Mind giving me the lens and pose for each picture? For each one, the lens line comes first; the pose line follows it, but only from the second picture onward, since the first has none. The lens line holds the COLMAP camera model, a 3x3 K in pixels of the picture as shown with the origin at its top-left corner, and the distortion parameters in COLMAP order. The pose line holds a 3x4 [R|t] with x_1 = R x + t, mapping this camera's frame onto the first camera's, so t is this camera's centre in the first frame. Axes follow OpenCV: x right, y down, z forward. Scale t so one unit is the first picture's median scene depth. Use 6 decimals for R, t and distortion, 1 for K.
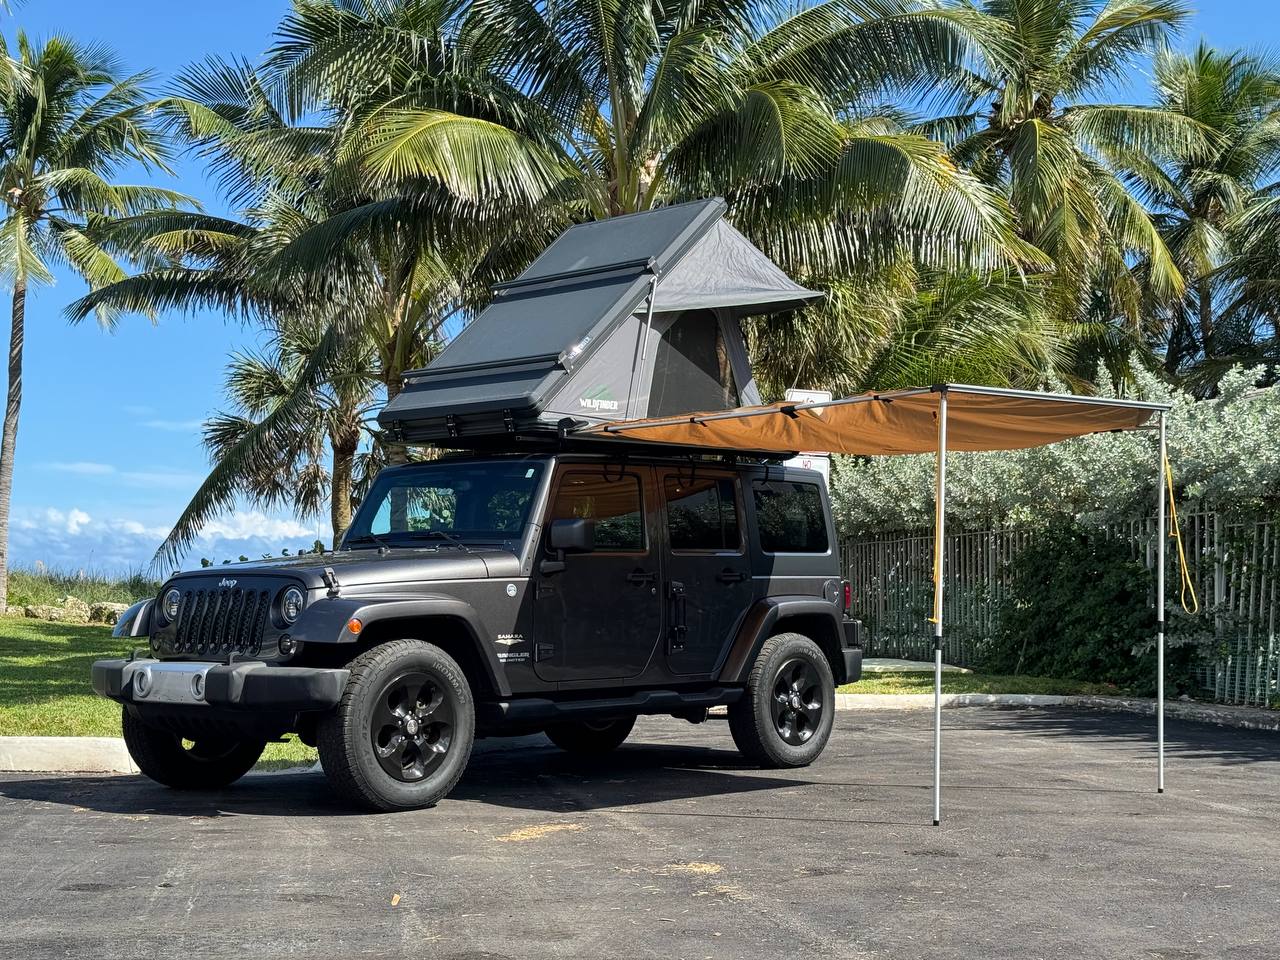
lens RADIAL K [[1807.6, 0, 641.6], [0, 1807.6, 470.2], [0, 0, 1]] dist [0.178140, 0.000000]
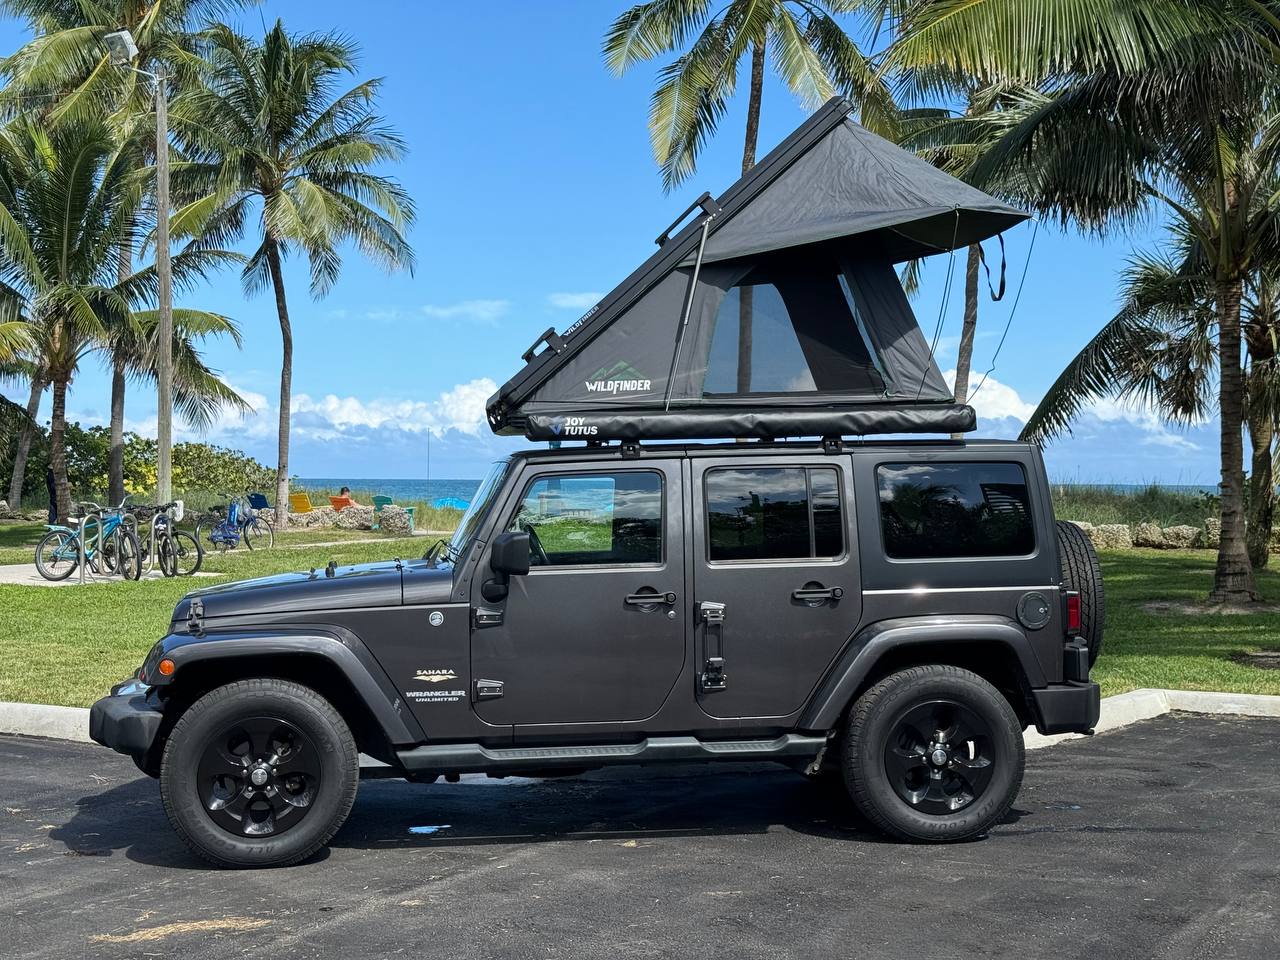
lens RADIAL K [[1807.6, 0, 637.3], [0, 1807.6, 485.8], [0, 0, 1]] dist [0.178140, 0.000000]
pose [[0.769204, -0.008701, -0.638944, 0.550746], [0.054473, 0.997160, 0.051999, -0.036263], [0.636678, -0.074803, 0.767493, 0.402209]]
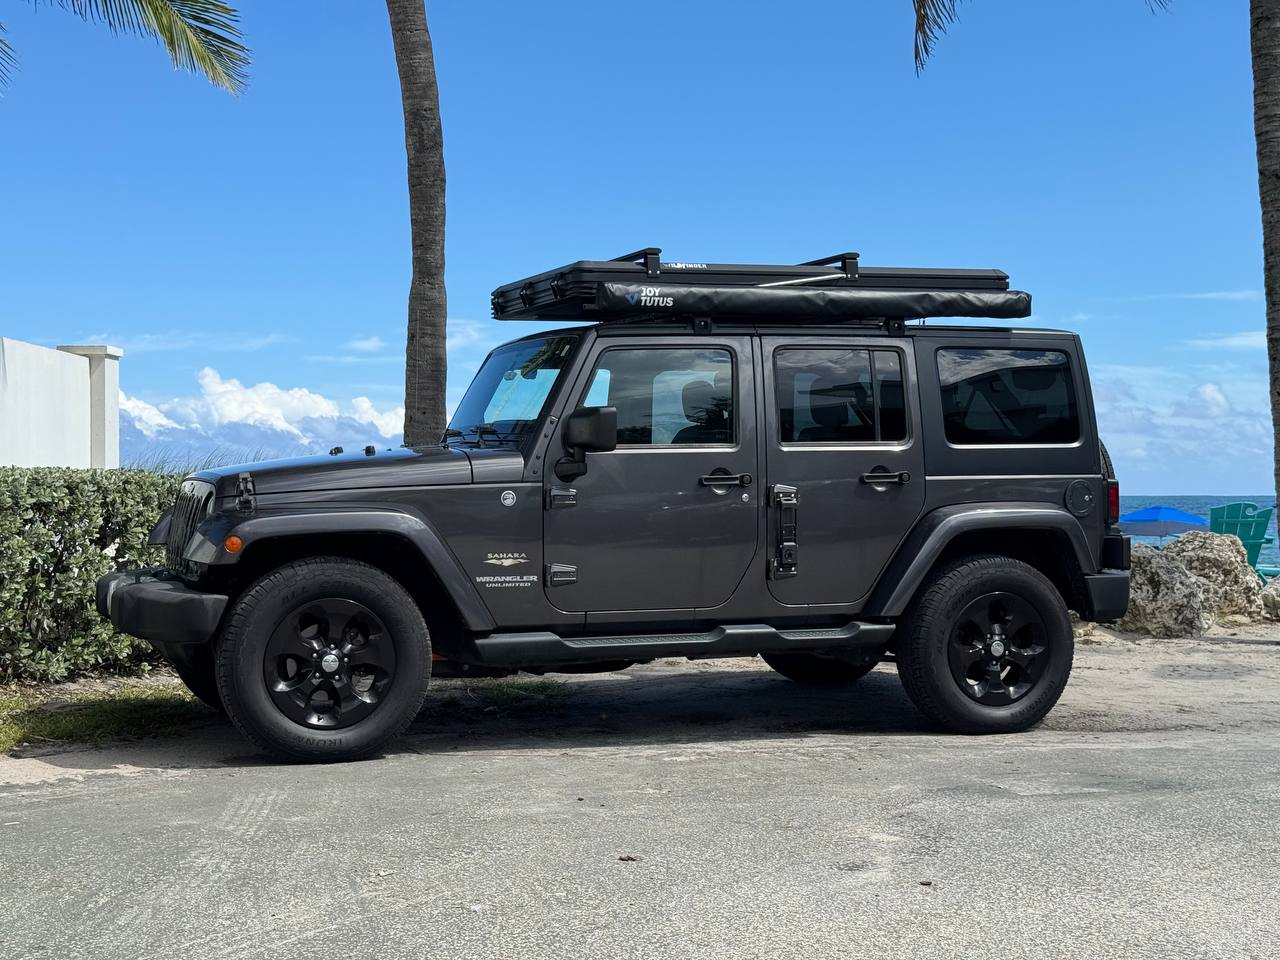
lens RADIAL K [[1807.6, 0, 634.6], [0, 1807.6, 482.8], [0, 0, 1]] dist [0.178140, 0.000000]
pose [[0.890007, 0.005219, -0.455917, 0.341473], [0.030232, 0.997058, 0.070431, 0.004683], [0.454944, -0.076467, 0.887231, 0.314147]]
